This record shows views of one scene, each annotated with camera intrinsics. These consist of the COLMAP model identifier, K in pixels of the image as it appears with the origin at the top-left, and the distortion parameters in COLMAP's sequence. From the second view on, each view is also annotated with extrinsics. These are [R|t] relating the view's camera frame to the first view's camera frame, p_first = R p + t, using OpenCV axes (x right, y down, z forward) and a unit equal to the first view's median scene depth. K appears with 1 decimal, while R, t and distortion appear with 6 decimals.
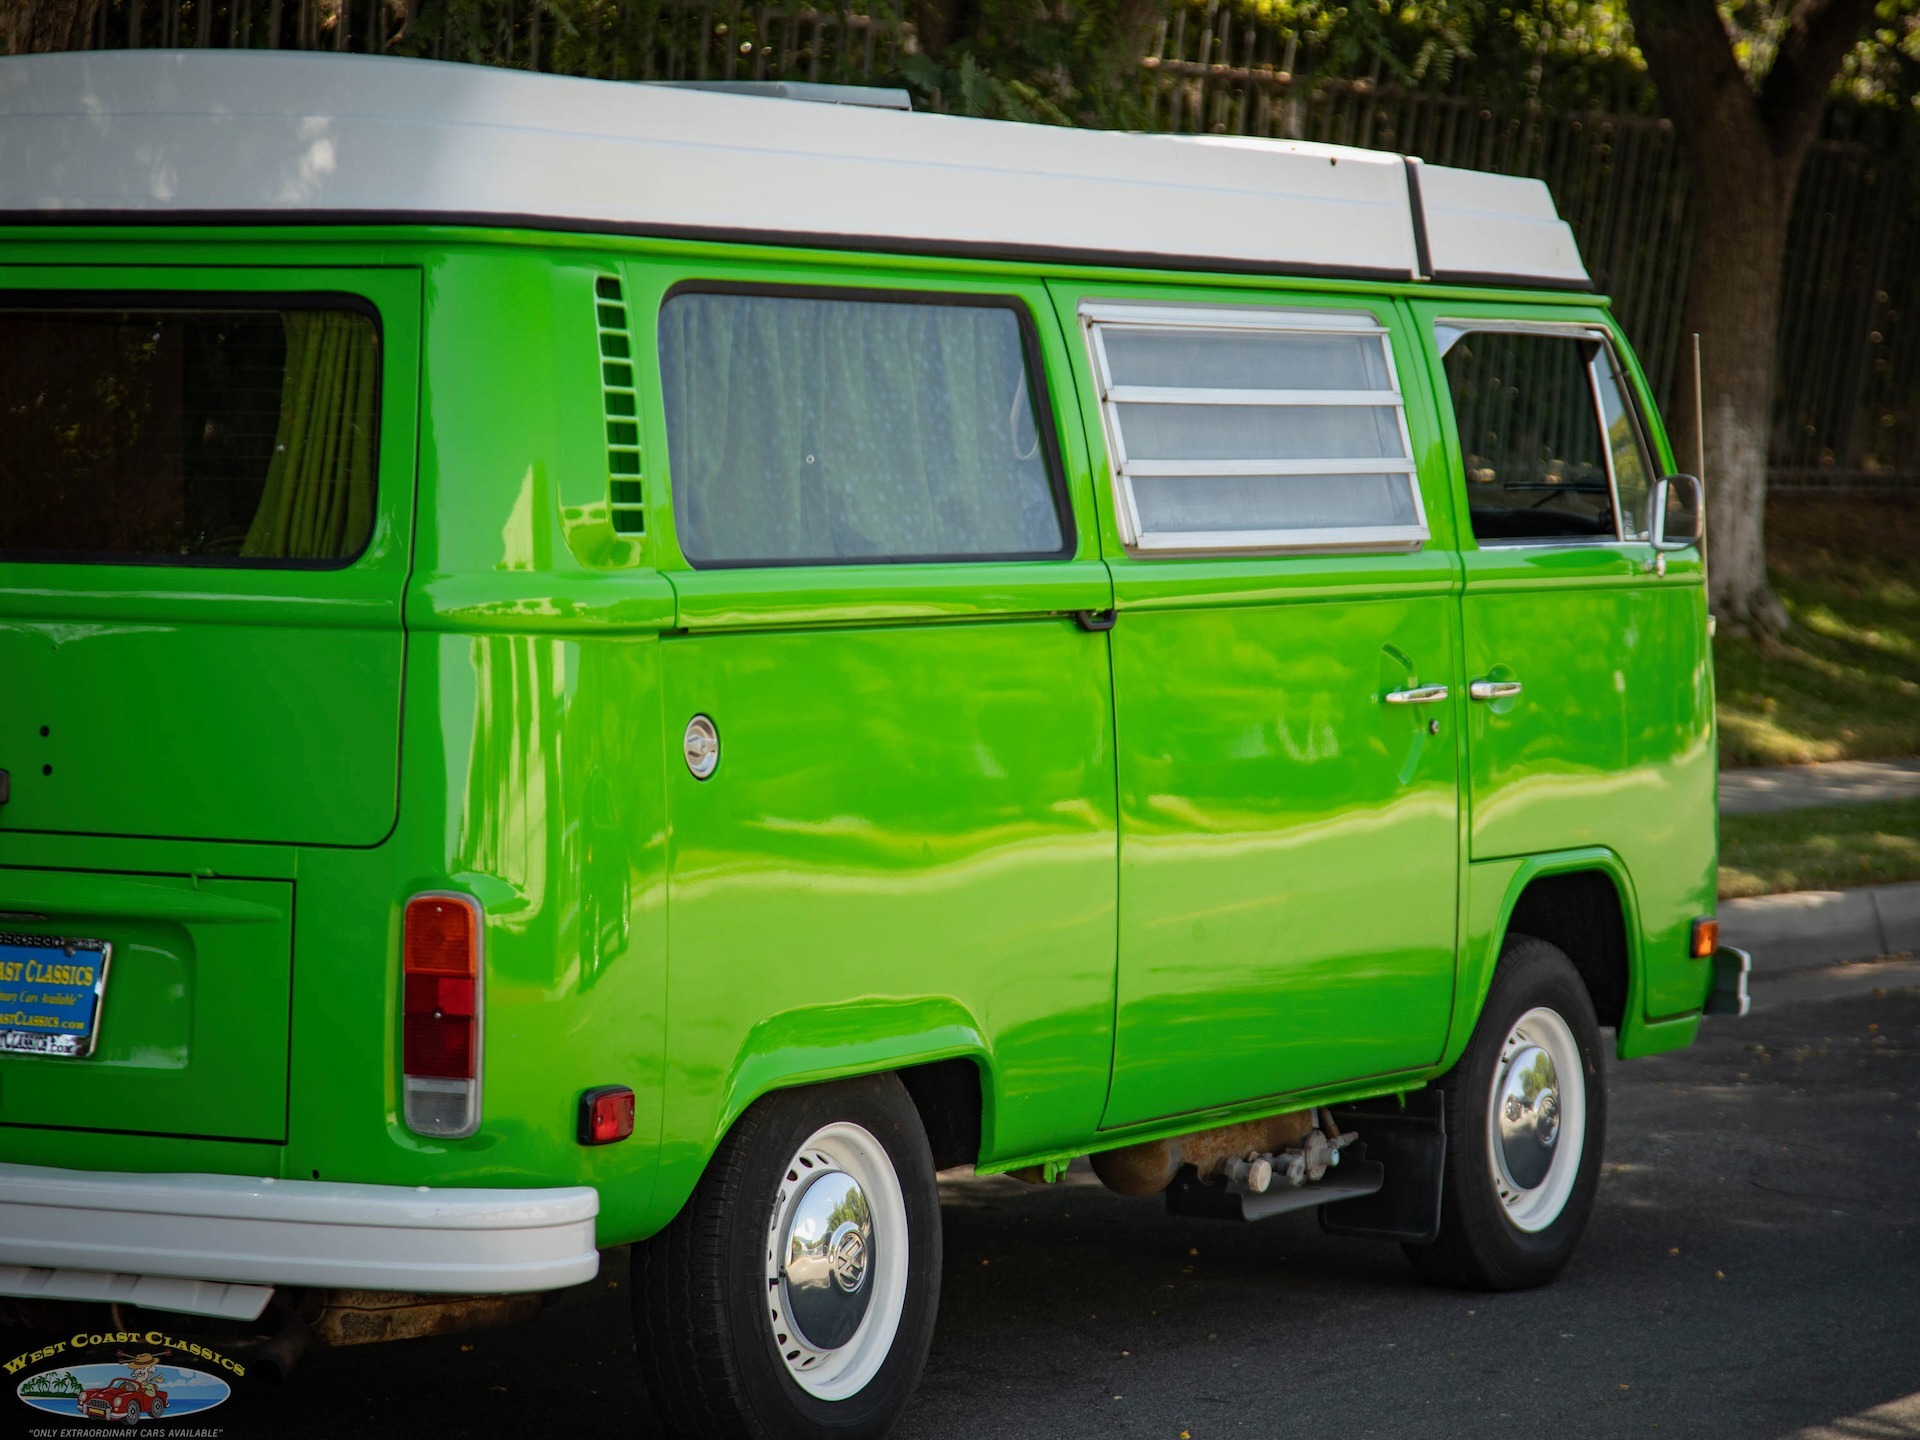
lens RADIAL K [[5938.2, 0, 958.5], [0, 5938.2, 727.9], [0, 0, 1]] dist [0.640512, -0.081649]
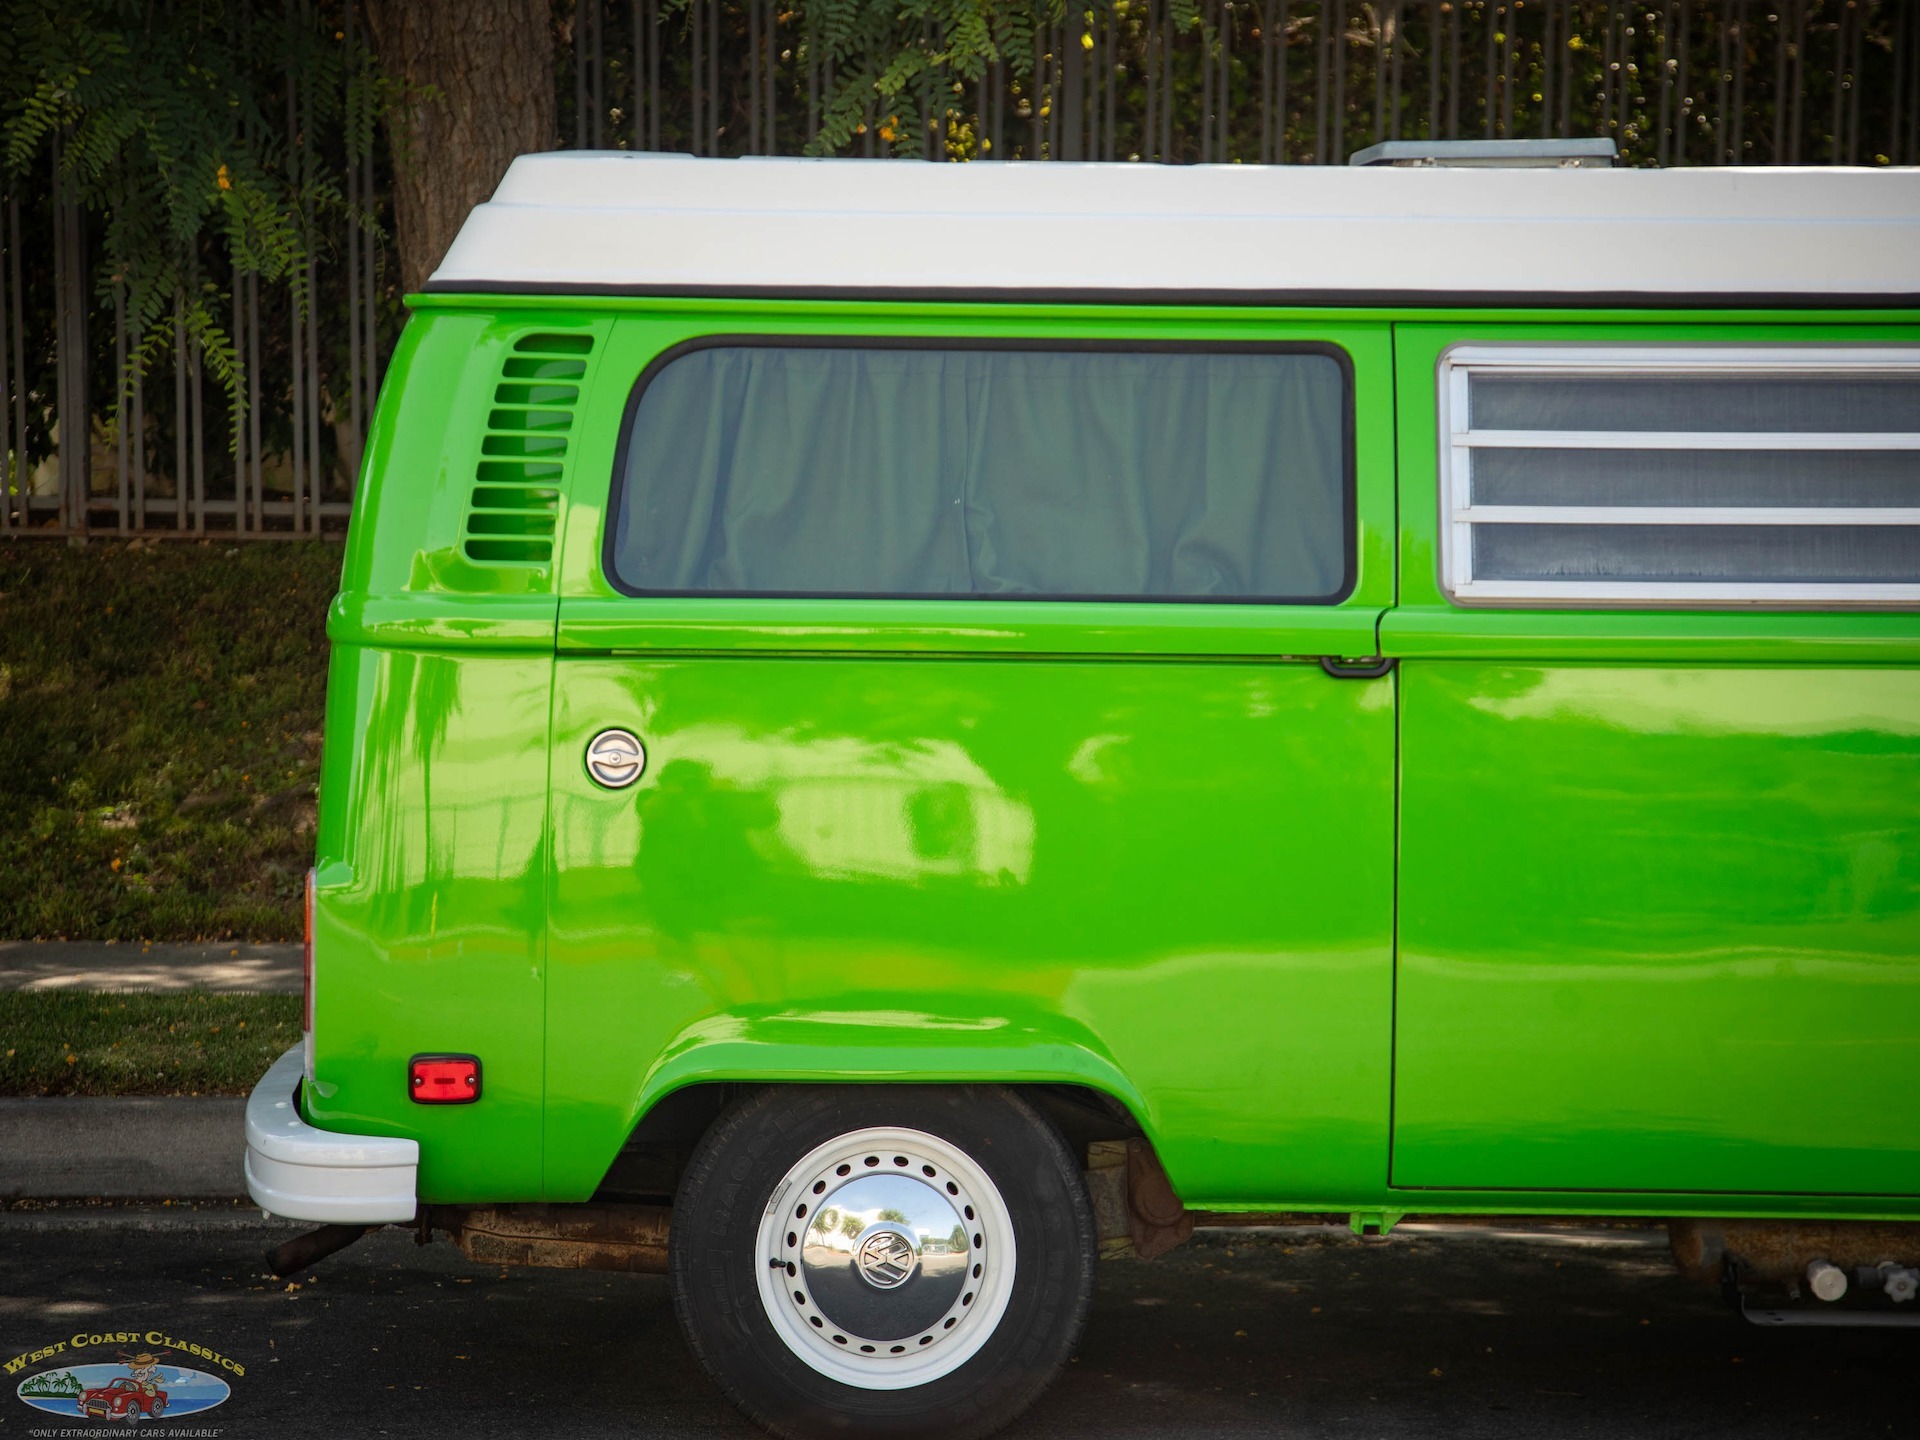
lens RADIAL K [[5053.3, 0, 951.5], [0, 5053.3, 716.4], [0, 0, 1]] dist [0.474607, -0.647662]
pose [[0.554682, 0.033459, -0.831389, 0.707625], [-0.047725, 0.998826, 0.008356, -0.014067], [0.830692, 0.035044, 0.555628, 0.487975]]
